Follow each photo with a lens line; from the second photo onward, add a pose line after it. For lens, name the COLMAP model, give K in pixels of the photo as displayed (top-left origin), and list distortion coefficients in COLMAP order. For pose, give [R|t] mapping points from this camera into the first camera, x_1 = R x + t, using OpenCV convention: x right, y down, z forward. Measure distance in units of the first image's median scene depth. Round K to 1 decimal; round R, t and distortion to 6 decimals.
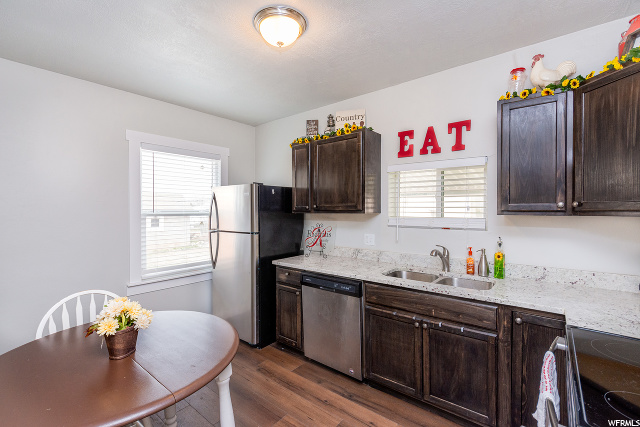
lens RADIAL K [[281.7, 0, 320.0], [0, 281.7, 213.5], [0, 0, 1]] dist [0.001300, 0.000087]
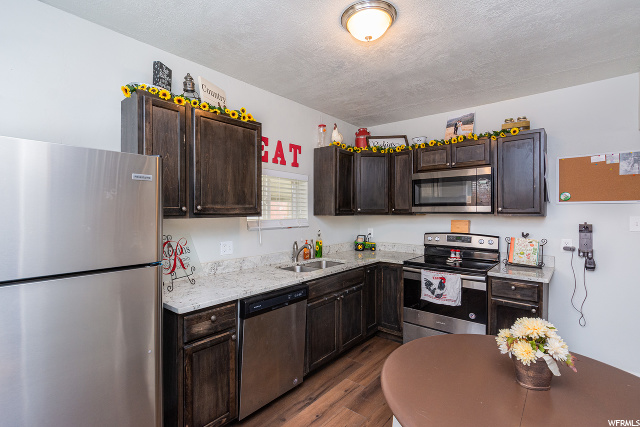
lens RADIAL K [[302.3, 0, 306.2], [0, 302.3, 212.0], [0, 0, 1]] dist [-0.001107, -0.000389]
pose [[0.036429, 0.000641, 0.999336, -0.796727], [0.012220, 0.999925, -0.001087, -0.012180], [-0.999262, 0.012251, 0.036418, 0.799563]]
